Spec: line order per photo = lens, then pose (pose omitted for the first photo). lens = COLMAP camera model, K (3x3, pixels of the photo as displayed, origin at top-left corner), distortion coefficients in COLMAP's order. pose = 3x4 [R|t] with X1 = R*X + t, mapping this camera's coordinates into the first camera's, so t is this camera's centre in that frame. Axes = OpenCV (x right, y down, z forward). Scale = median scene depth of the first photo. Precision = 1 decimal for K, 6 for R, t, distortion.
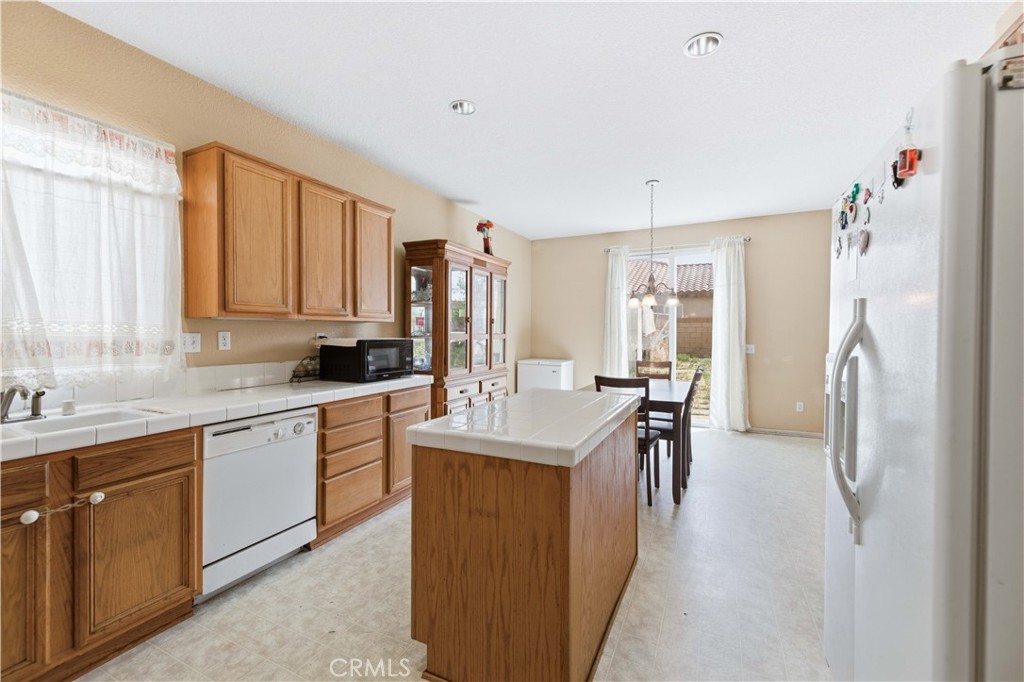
lens RADIAL K [[429.0, 0, 512.3], [0, 429.0, 335.9], [0, 0, 1]] dist [0.005935, -0.000290]
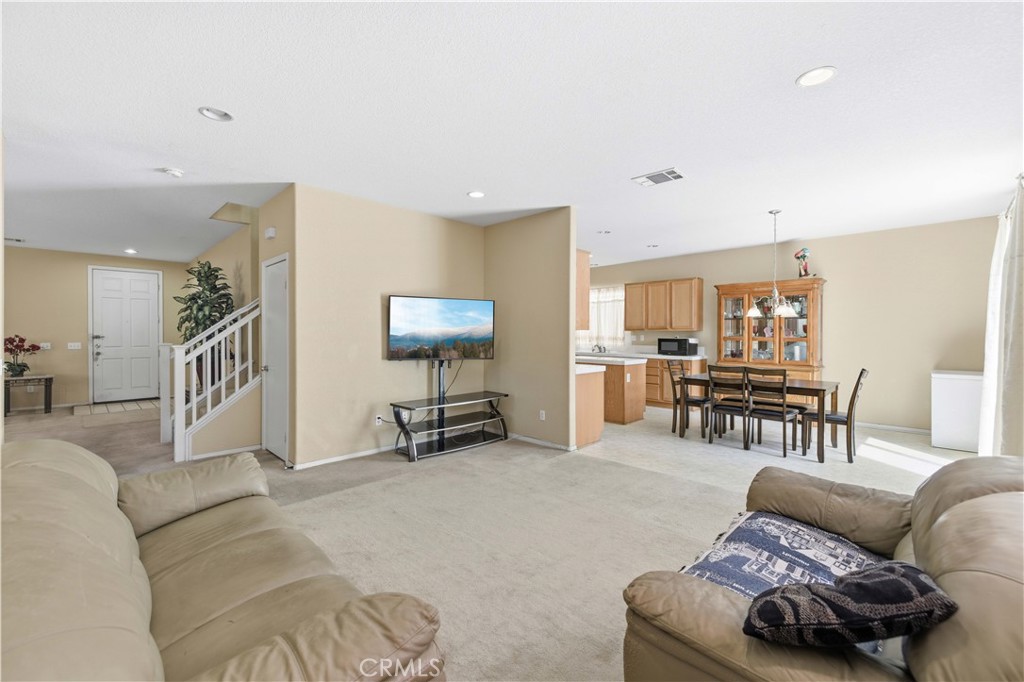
lens RADIAL K [[429.0, 0, 512.3], [0, 429.0, 335.9], [0, 0, 1]] dist [0.005935, -0.000290]
pose [[-0.326689, 0.006877, -0.945107, 2.874691], [-0.011363, 0.999873, 0.011204, -0.029182], [0.945064, 0.014400, -0.326569, 1.194472]]
